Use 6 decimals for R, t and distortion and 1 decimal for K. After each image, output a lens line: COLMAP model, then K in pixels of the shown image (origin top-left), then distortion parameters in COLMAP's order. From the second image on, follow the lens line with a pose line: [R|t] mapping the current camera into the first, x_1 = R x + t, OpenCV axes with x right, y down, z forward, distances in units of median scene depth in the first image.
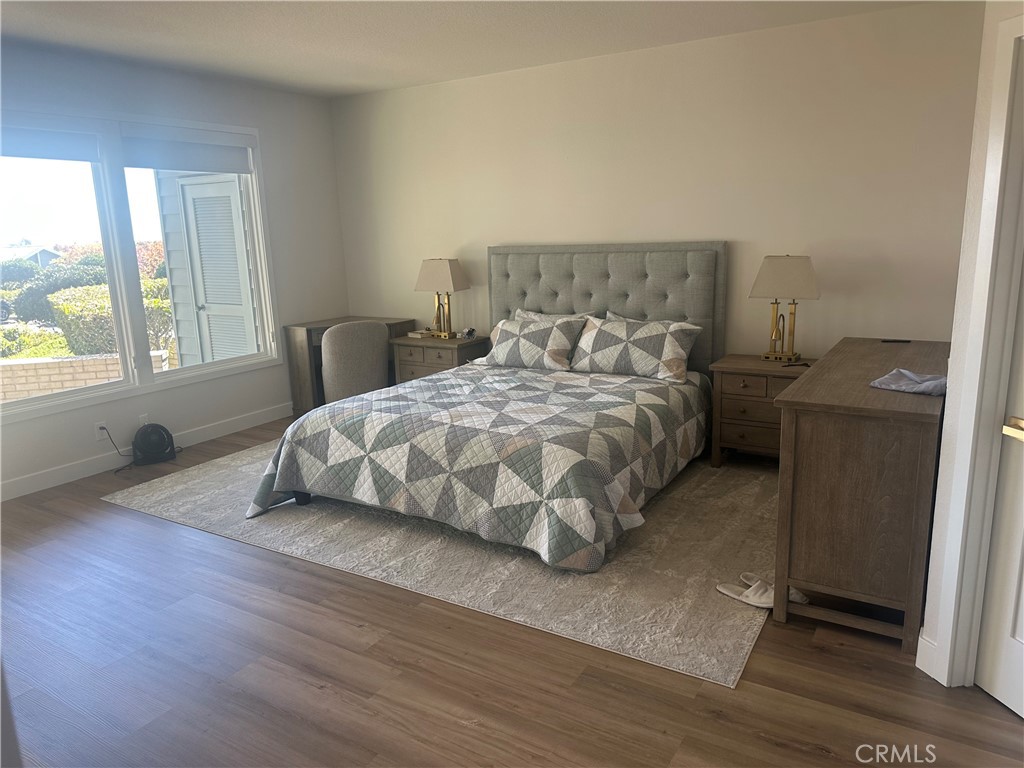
lens RADIAL K [[725.3, 0, 512.0], [0, 725.3, 384.0], [0, 0, 1]] dist [0.143379, -0.201489]
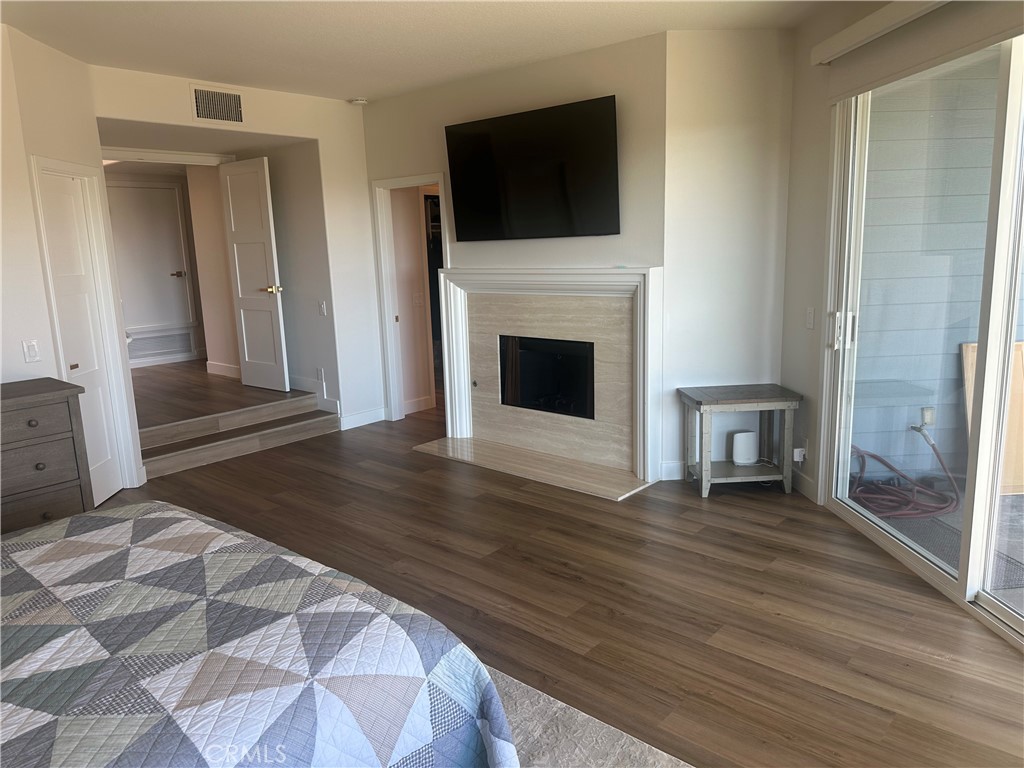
lens RADIAL K [[725.3, 0, 512.0], [0, 725.3, 384.0], [0, 0, 1]] dist [0.143379, -0.201489]
pose [[-0.984561, 0.032480, 0.172001, -0.472032], [0.096805, 0.919719, 0.380454, -0.312179], [-0.145836, 0.391231, -0.908664, 1.546789]]
